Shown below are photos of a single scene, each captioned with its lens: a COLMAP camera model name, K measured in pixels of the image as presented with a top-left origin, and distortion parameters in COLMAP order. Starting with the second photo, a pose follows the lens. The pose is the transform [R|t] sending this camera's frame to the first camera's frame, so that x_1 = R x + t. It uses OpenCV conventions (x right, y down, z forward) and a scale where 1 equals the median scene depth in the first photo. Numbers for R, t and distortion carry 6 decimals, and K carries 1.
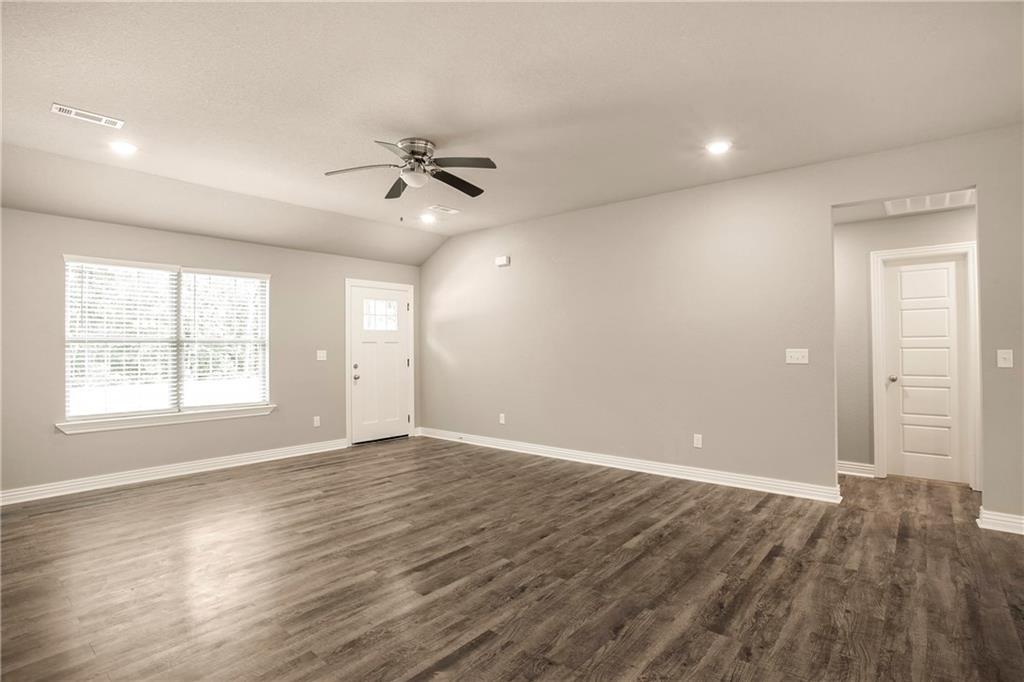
lens RADIAL K [[515.0, 0, 512.0], [0, 515.0, 341.0], [0, 0, 1]] dist [-0.035303, -0.000003]
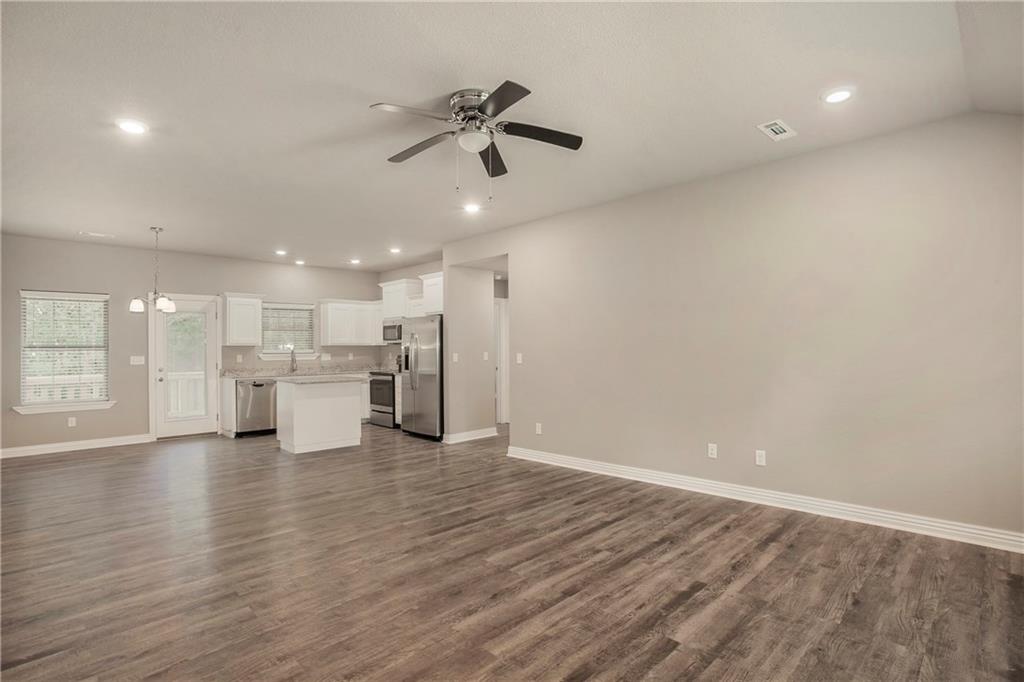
lens RADIAL K [[487.2, 0, 490.3], [0, 487.2, 344.3], [0, 0, 1]] dist [-0.044465, -0.000083]
pose [[-0.991701, 0.021858, 0.126696, -0.327626], [0.019878, 0.999660, -0.016871, 0.018455], [-0.127022, -0.014213, -0.991798, 1.876246]]
